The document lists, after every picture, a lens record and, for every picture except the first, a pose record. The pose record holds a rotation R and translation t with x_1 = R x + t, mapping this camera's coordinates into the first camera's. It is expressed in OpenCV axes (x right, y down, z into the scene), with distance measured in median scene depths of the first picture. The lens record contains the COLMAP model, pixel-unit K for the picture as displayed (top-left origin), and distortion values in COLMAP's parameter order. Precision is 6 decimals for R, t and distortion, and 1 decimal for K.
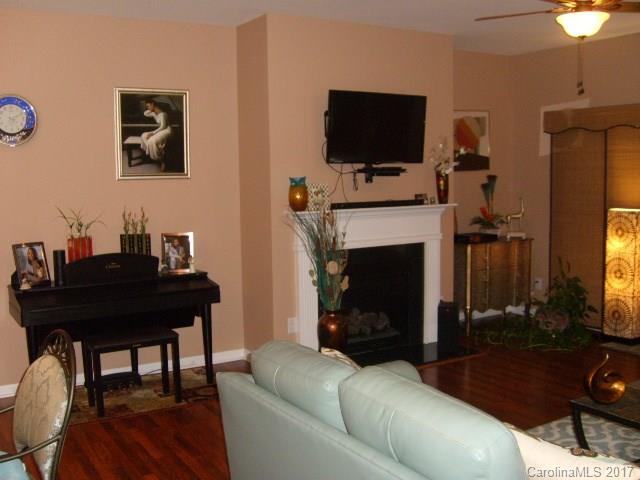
lens RADIAL K [[662.3, 0, 320.0], [0, 662.3, 240.0], [0, 0, 1]] dist [-0.151867, -0.000578]
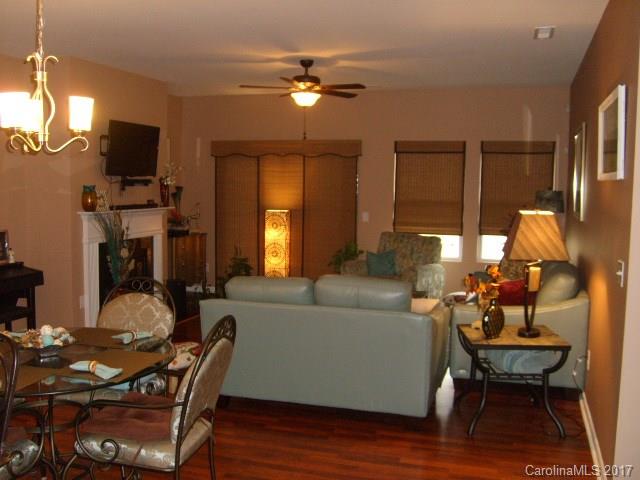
lens RADIAL K [[662.3, 0, 320.0], [0, 662.3, 240.0], [0, 0, 1]] dist [-0.151867, -0.000578]
pose [[0.737278, -0.028192, 0.675001, -0.503867], [0.041040, 0.999153, -0.003096, 0.030713], [-0.674342, 0.029985, 0.737810, -0.214024]]
